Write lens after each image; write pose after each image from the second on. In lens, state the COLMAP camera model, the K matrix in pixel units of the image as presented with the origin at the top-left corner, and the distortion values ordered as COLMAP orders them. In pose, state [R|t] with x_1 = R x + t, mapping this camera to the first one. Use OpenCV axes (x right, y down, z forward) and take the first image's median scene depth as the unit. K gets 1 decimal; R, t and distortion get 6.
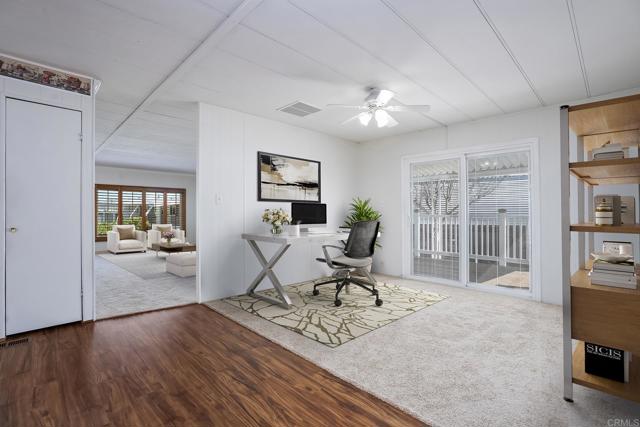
lens RADIAL K [[292.1, 0, 320.0], [0, 292.1, 213.5], [0, 0, 1]] dist [-0.002946, -0.000273]
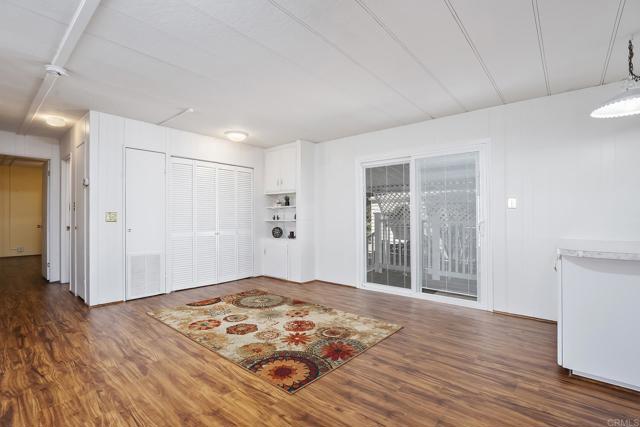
lens RADIAL K [[293.2, 0, 316.9], [0, 293.2, 209.5], [0, 0, 1]] dist [-0.029127, 0.000673]
pose [[-0.995832, -0.012311, -0.090368, -0.565988], [-0.009363, 0.999412, -0.032980, -0.003676], [0.090720, -0.031996, -0.995362, 1.537772]]
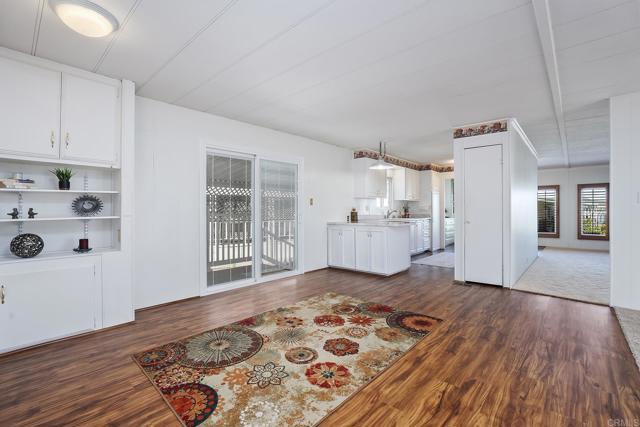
lens RADIAL K [[293.2, 0, 316.9], [0, 293.2, 209.5], [0, 0, 1]] dist [-0.029127, 0.000673]
pose [[0.062068, -0.010906, -0.998012, 0.790782], [0.005003, 0.999931, -0.010616, -0.009700], [0.998059, -0.004334, 0.062118, -0.036690]]
